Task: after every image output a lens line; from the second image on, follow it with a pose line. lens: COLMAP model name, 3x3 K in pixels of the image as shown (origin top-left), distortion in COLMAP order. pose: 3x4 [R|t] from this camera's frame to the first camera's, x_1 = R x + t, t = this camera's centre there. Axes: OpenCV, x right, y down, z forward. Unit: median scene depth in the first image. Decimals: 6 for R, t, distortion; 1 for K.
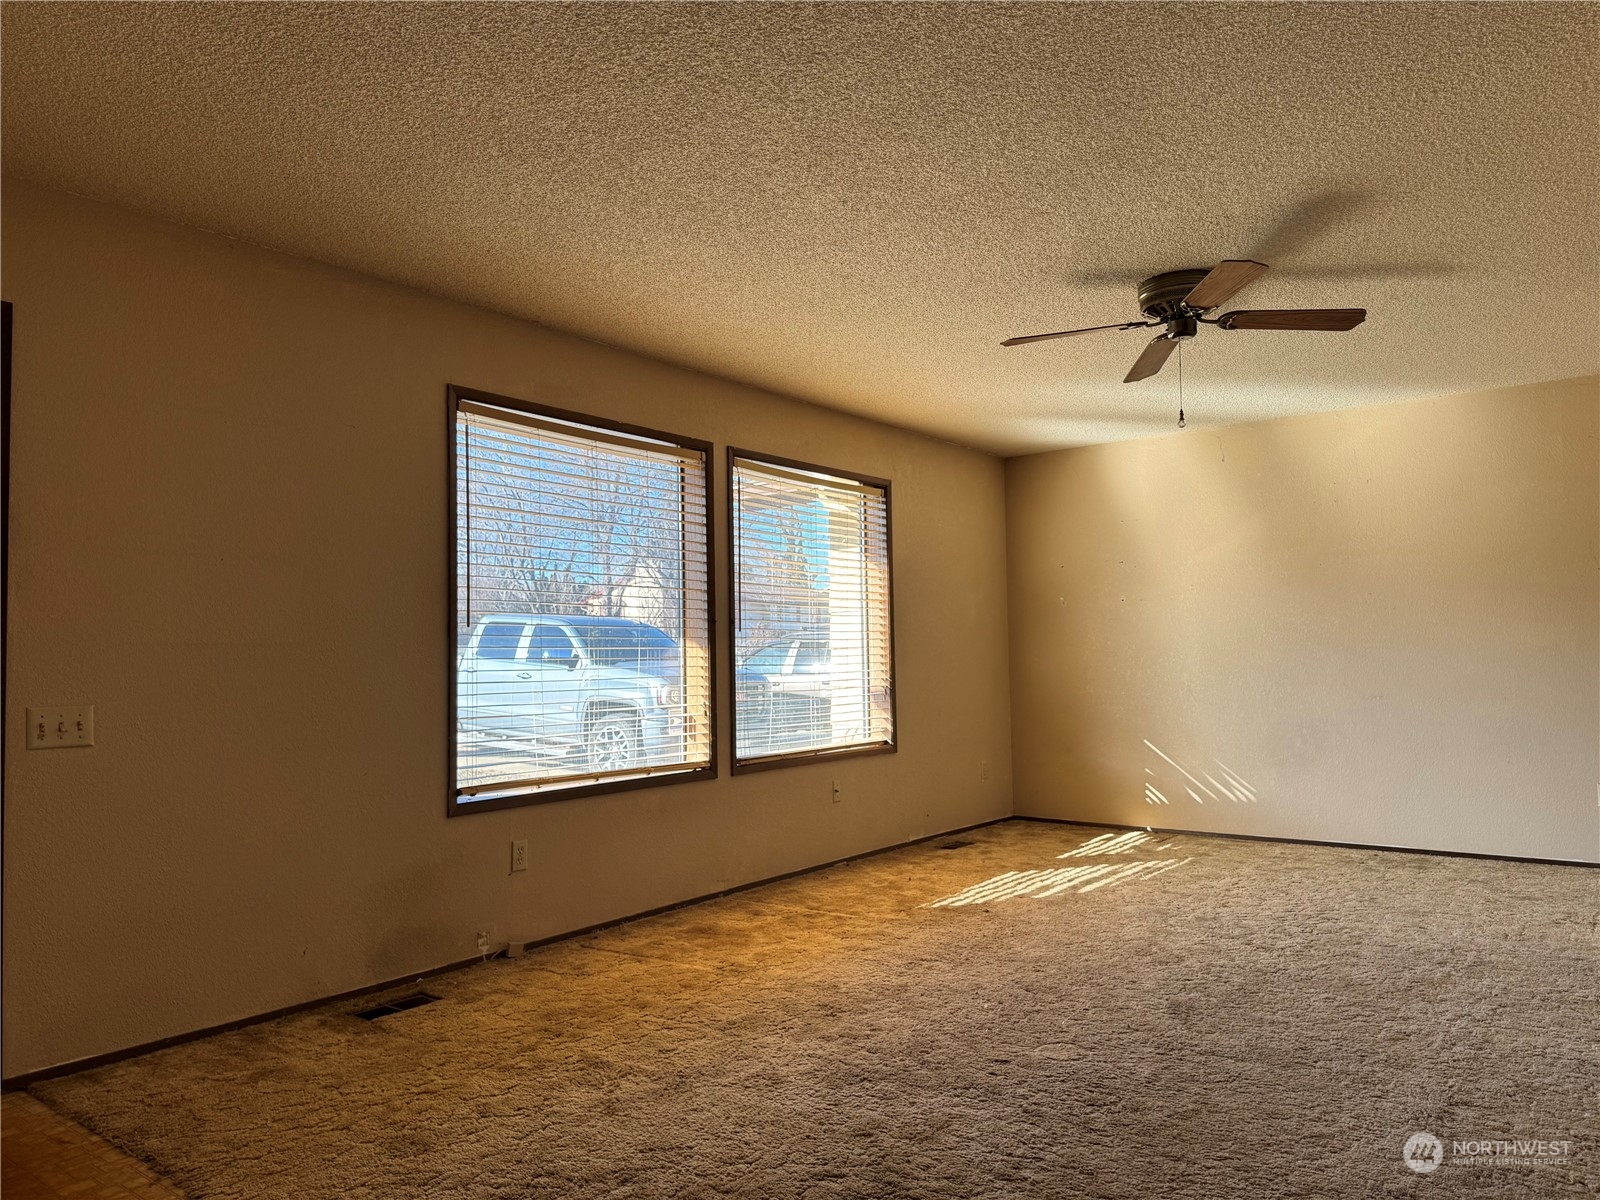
lens RADIAL K [[1123.2, 0, 800.0], [0, 1123.2, 600.0], [0, 0, 1]] dist [0.078472, -0.102308]
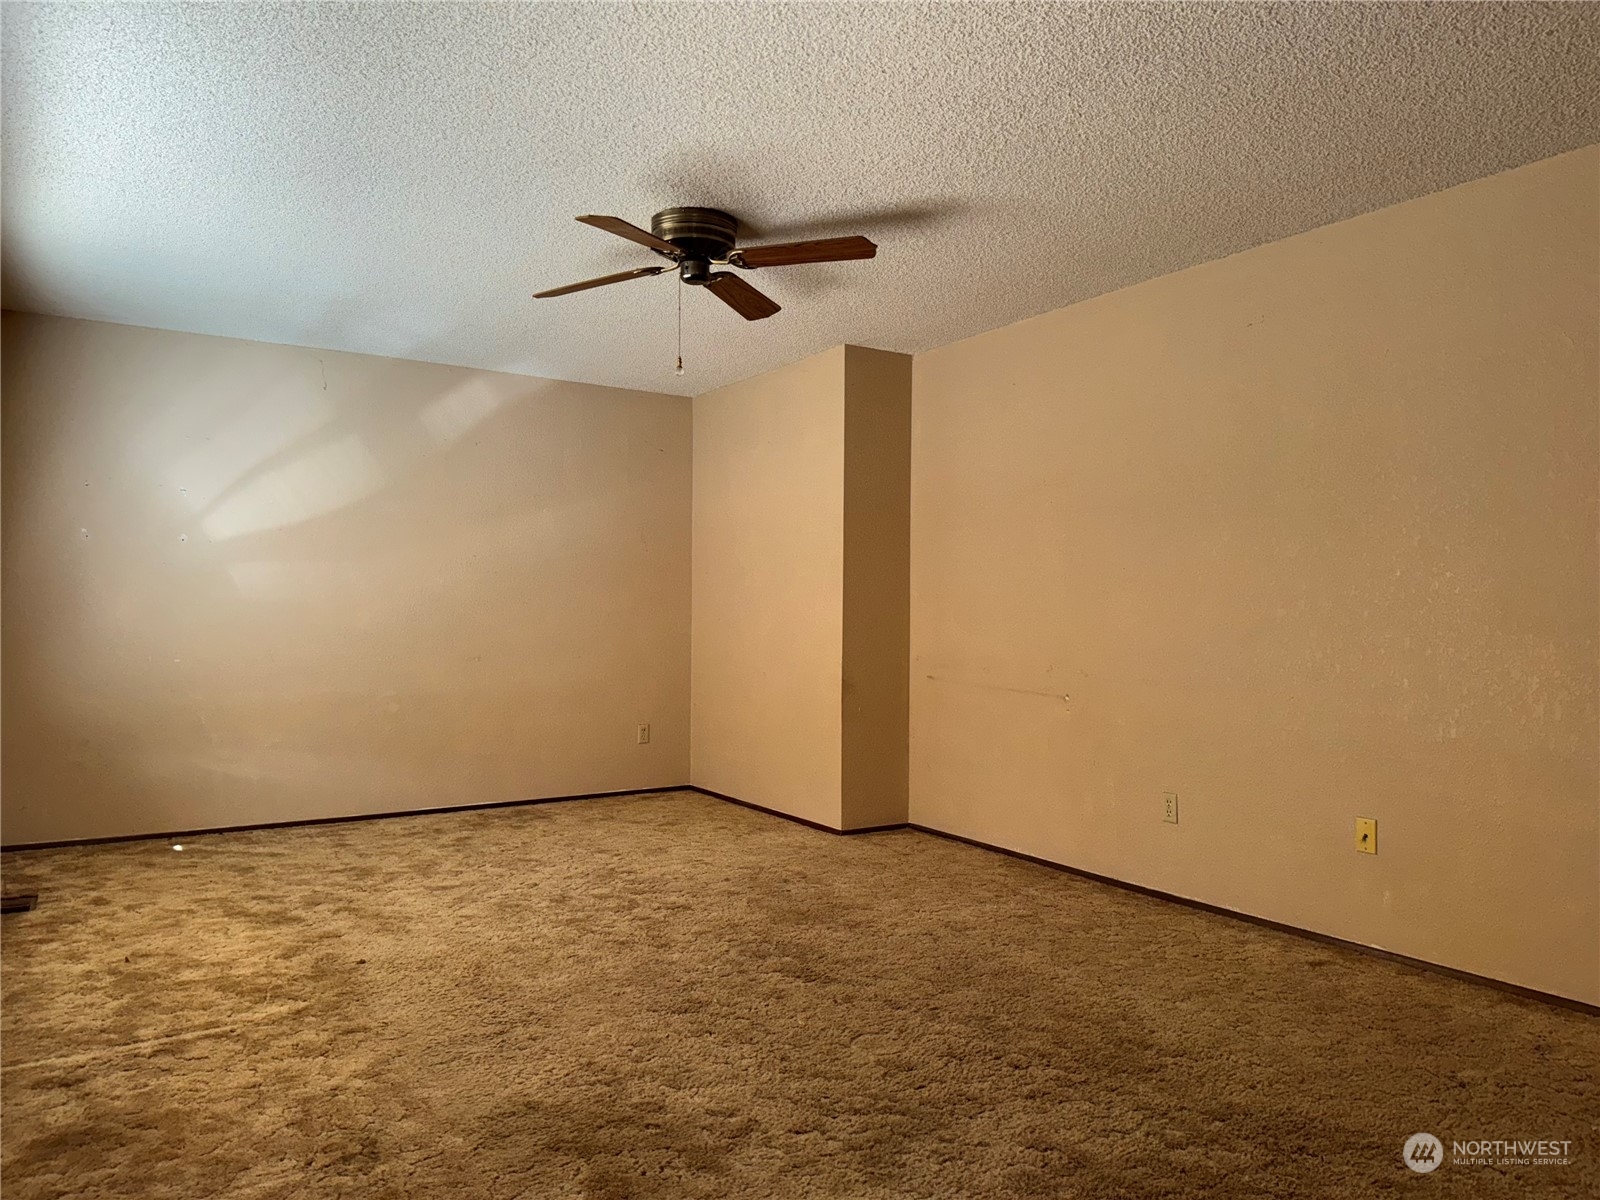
lens RADIAL K [[1123.2, 0, 800.0], [0, 1123.2, 600.0], [0, 0, 1]] dist [0.078472, -0.102308]
pose [[0.339442, 0.027867, 0.940214, -0.544465], [-0.060278, 0.998151, -0.007823, 0.038092], [-0.938694, -0.054018, 0.340494, 0.620034]]
